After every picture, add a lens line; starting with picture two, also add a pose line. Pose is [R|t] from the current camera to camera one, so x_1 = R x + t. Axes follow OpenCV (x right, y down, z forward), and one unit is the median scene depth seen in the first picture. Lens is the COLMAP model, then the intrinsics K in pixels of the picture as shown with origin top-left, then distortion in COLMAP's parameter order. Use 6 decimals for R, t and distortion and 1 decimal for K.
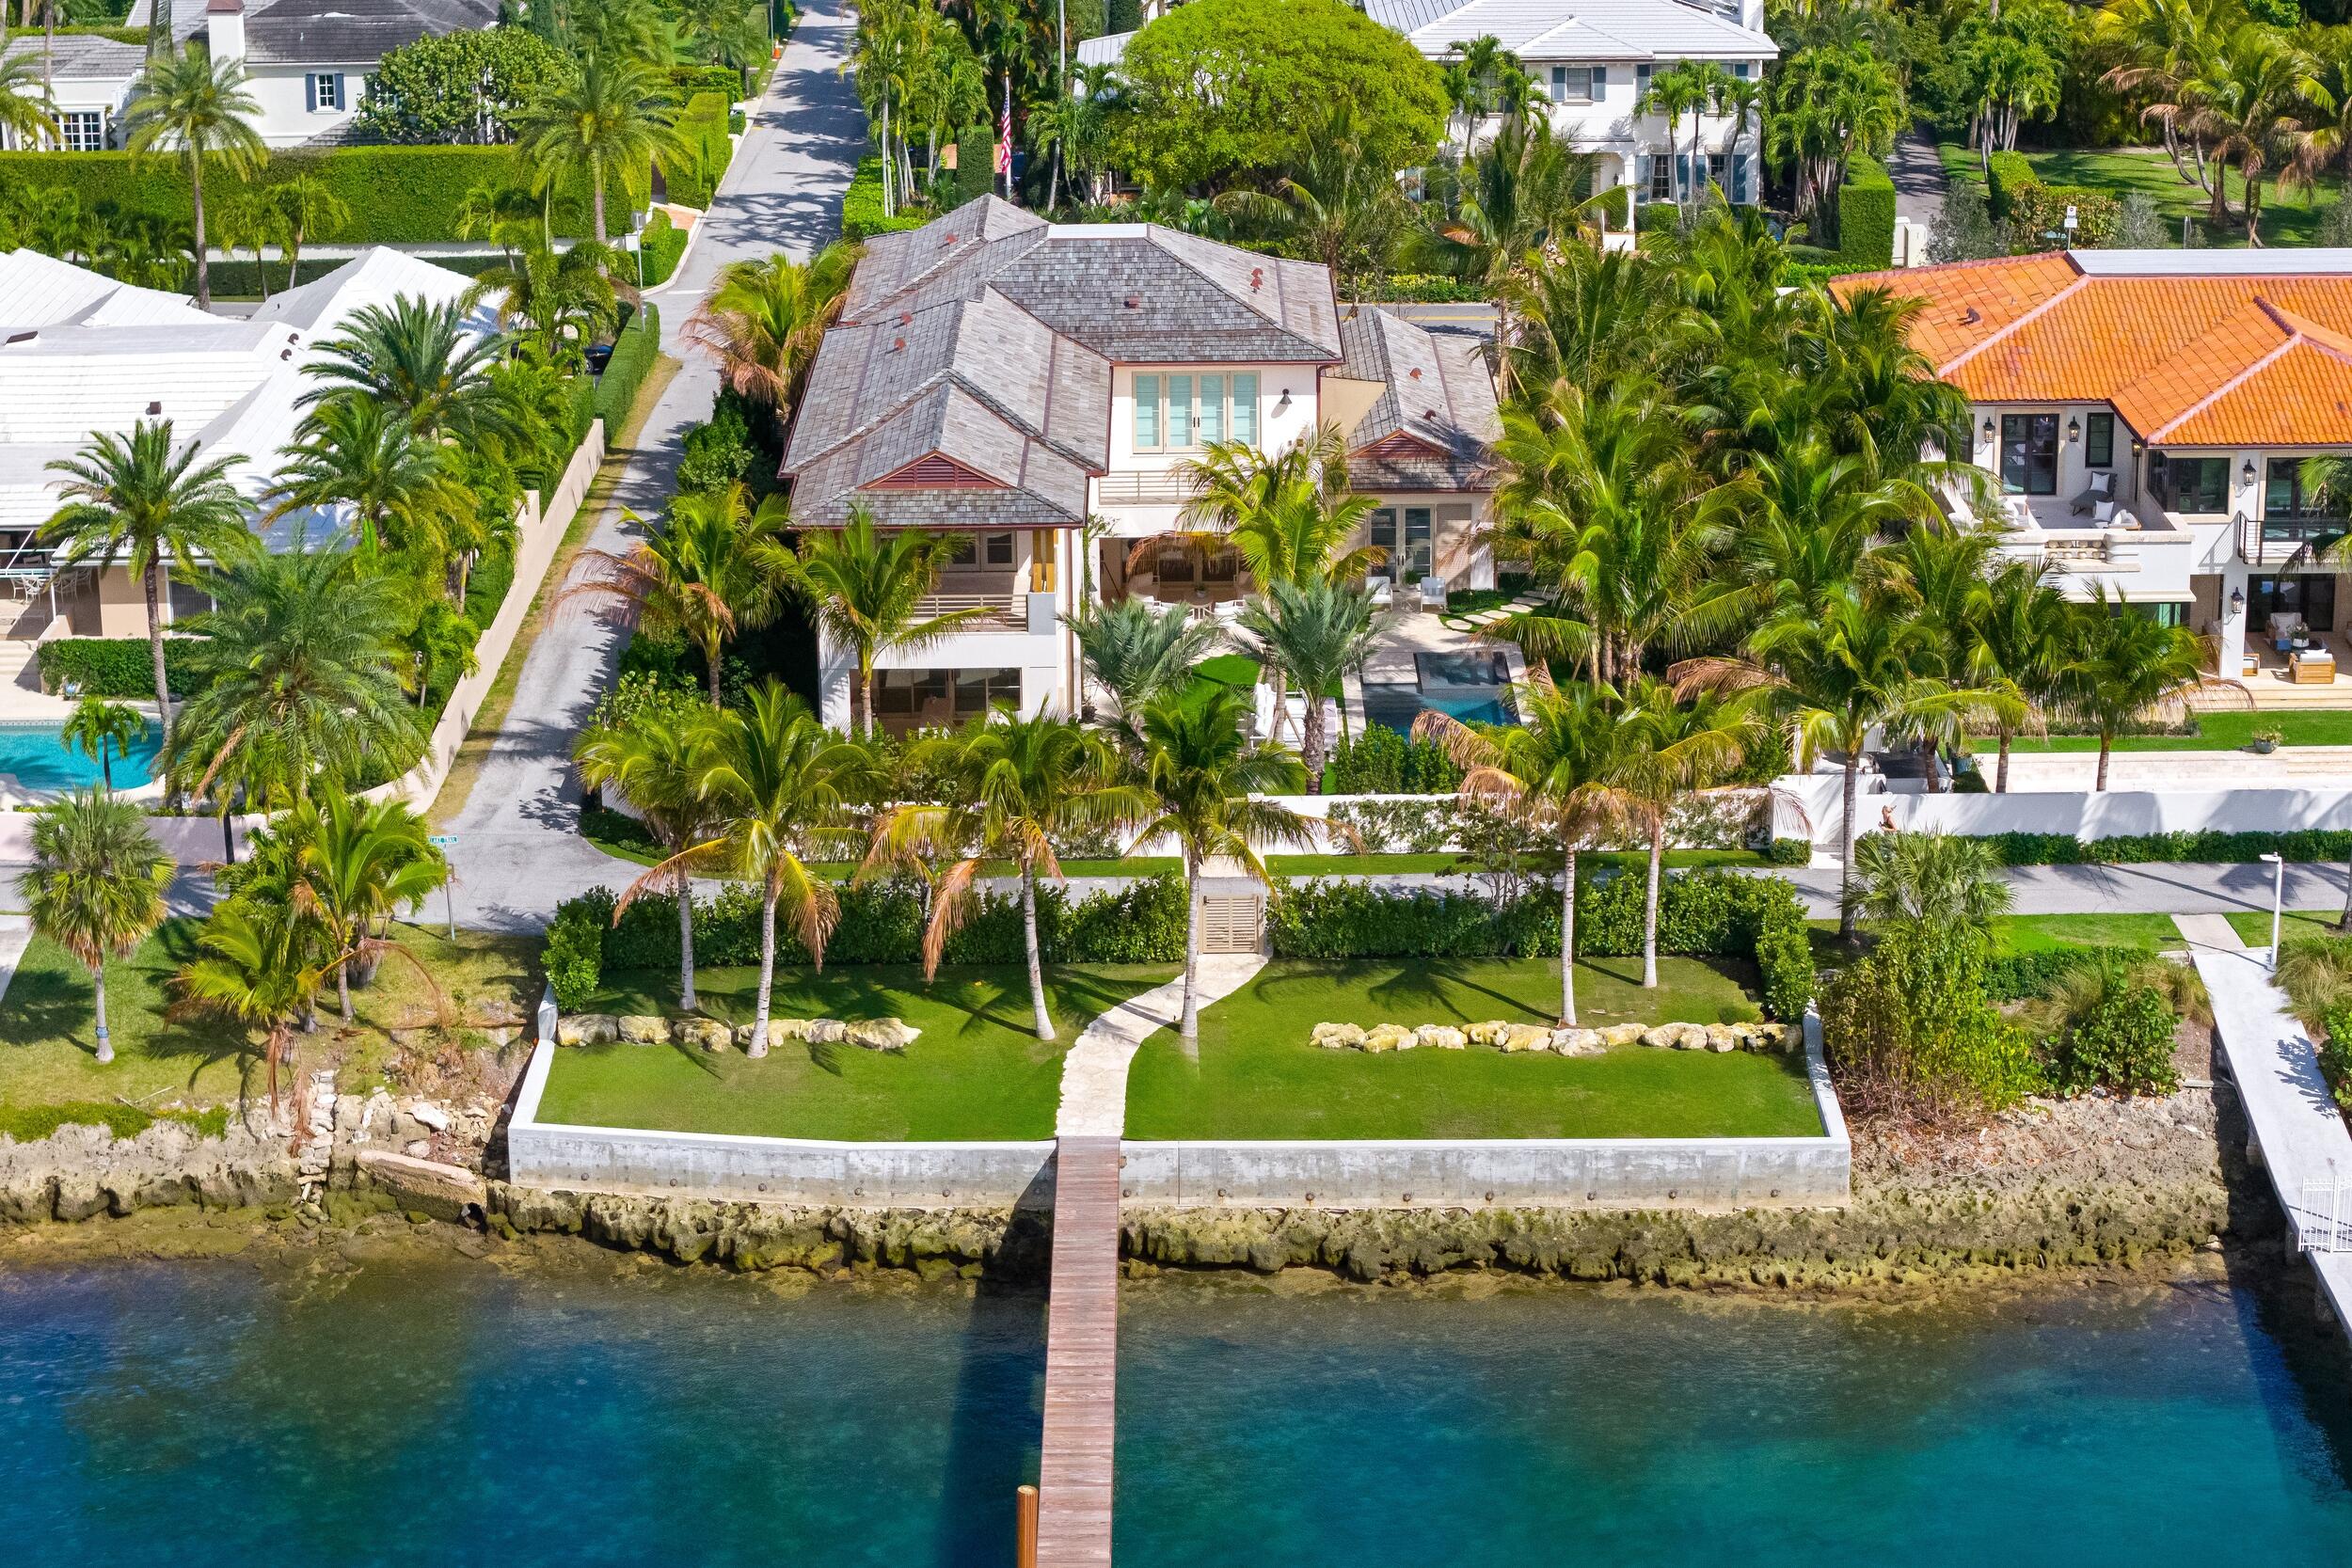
lens RADIAL K [[4627.3, 0, 1175.2], [0, 4627.3, 776.9], [0, 0, 1]] dist [-0.123300, 0.000000]
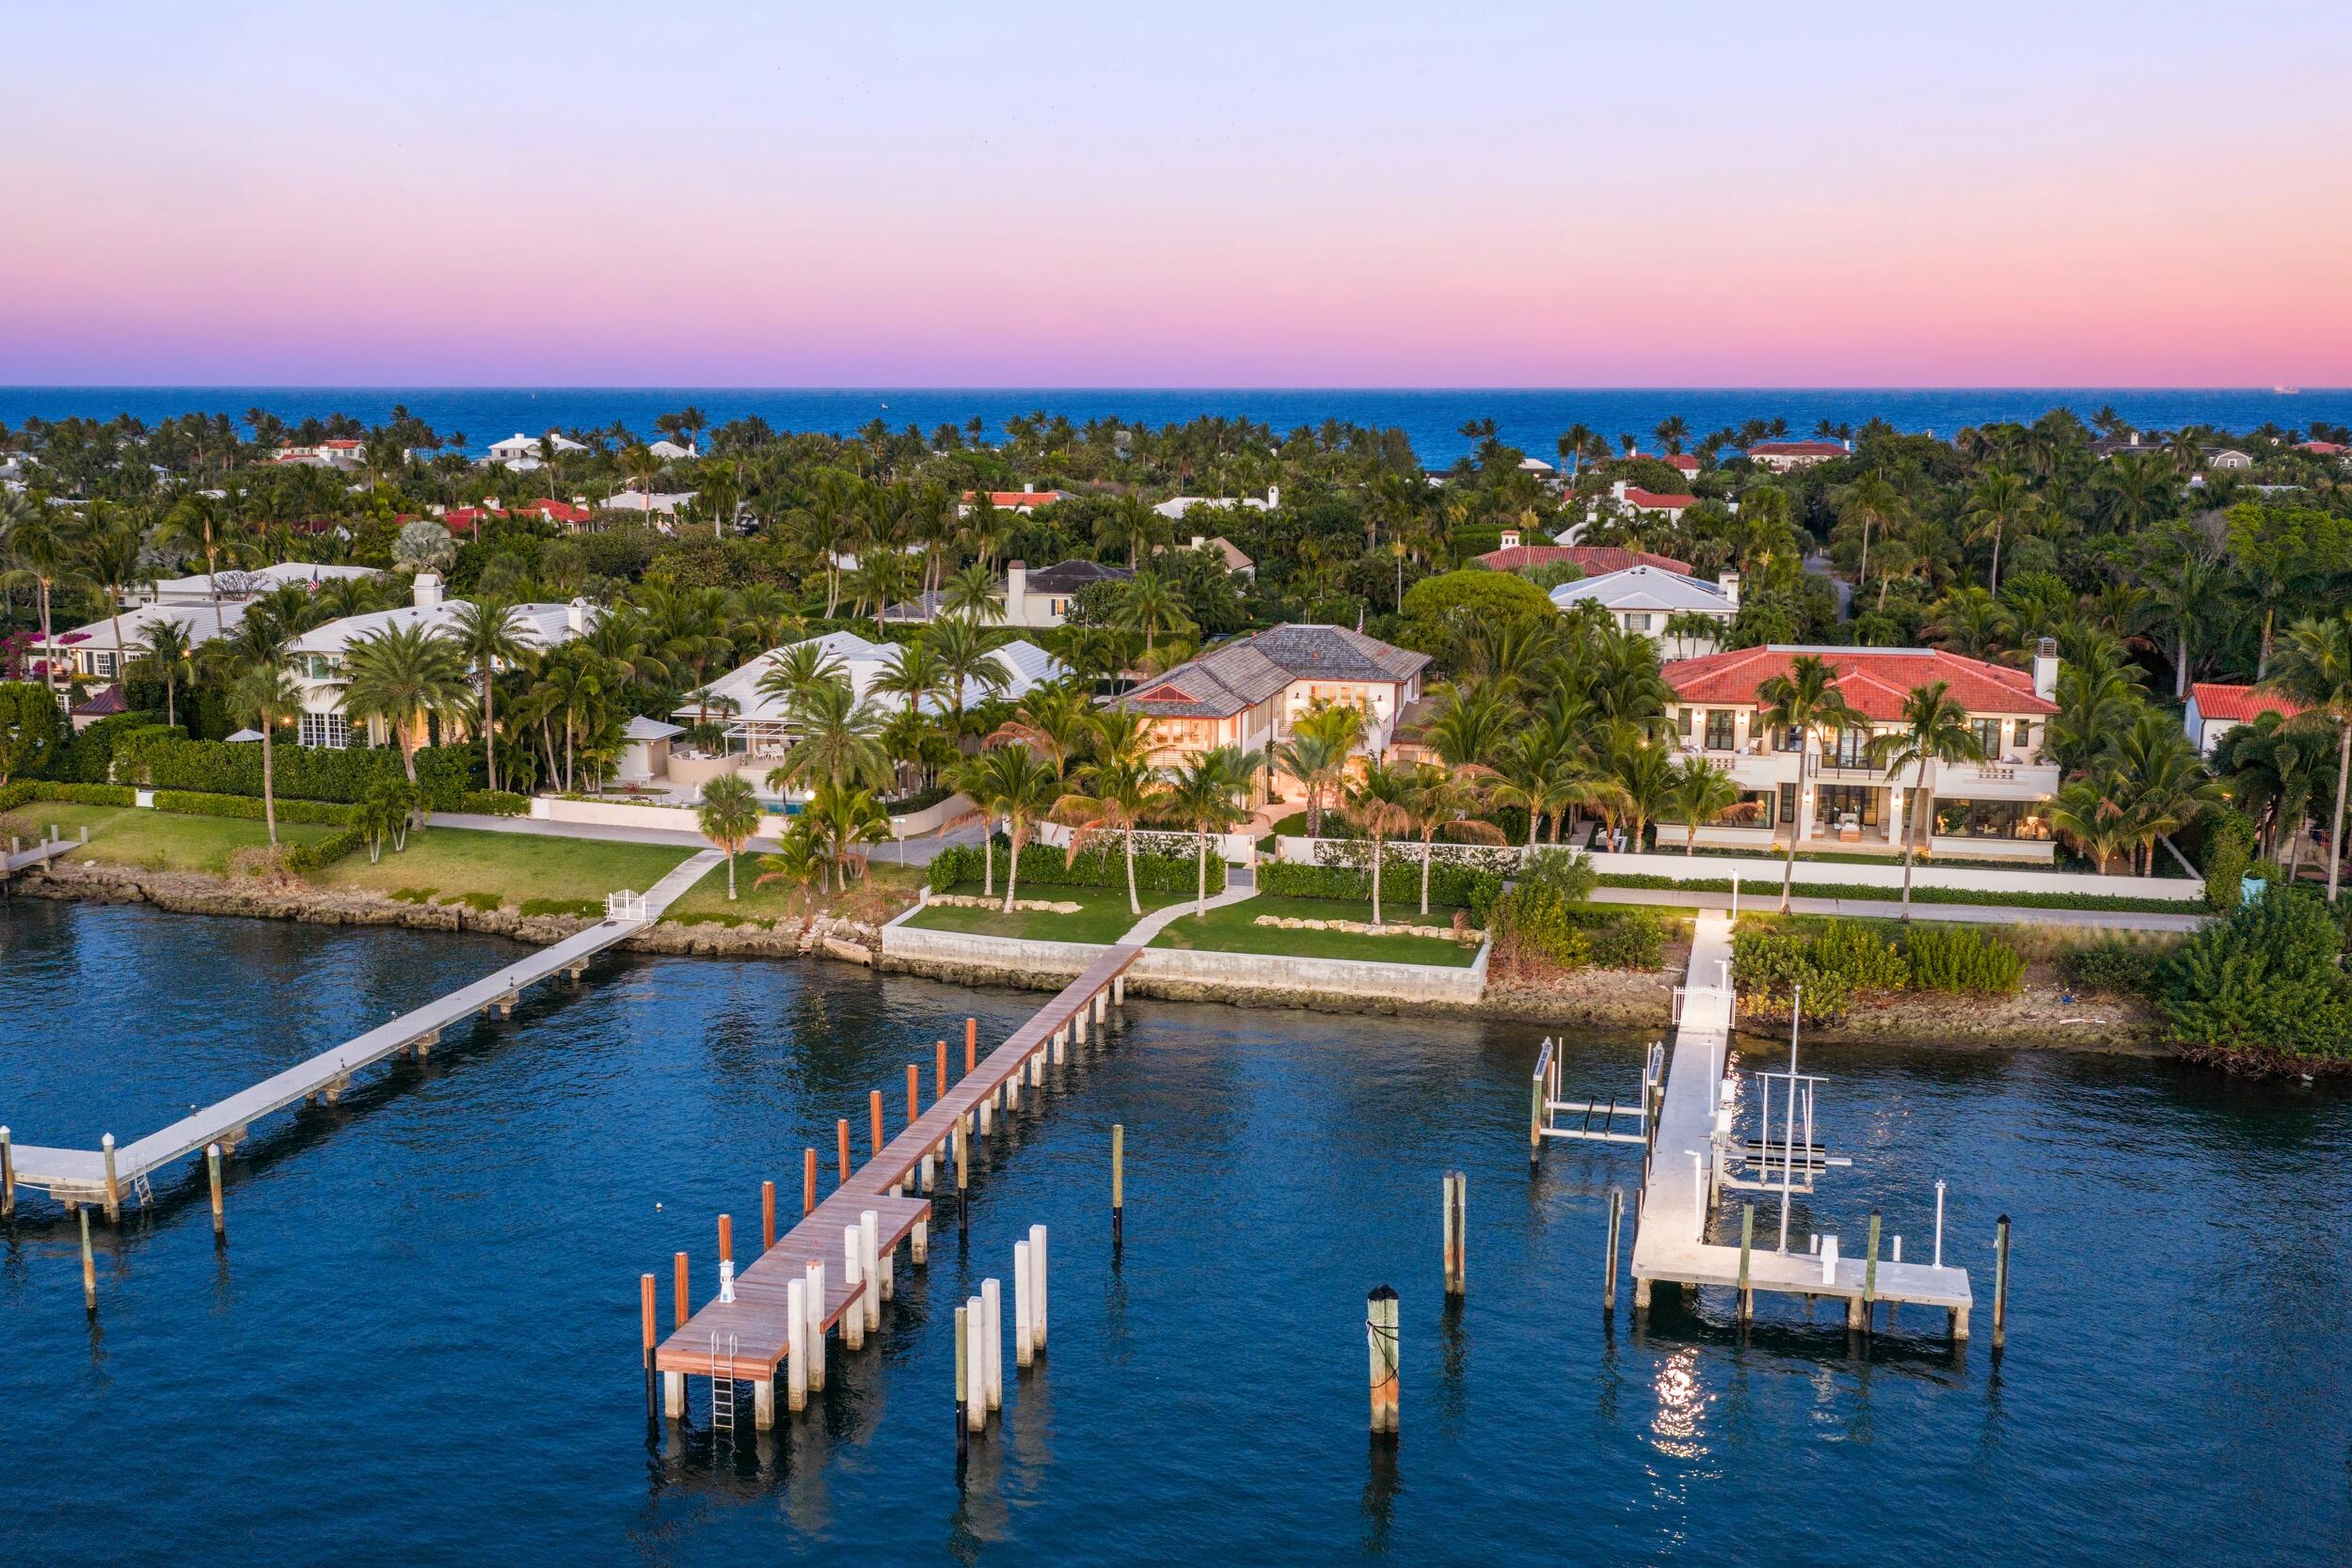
lens RADIAL K [[2229.9, 0, 1162.8], [0, 2229.9, 785.9], [0, 0, 1]] dist [0.020167, 0.000000]
pose [[0.974356, 0.052136, -0.218890, 0.208128], [-0.079277, 0.989951, -0.117102, 0.117365], [0.210585, 0.131452, 0.968697, -0.024085]]
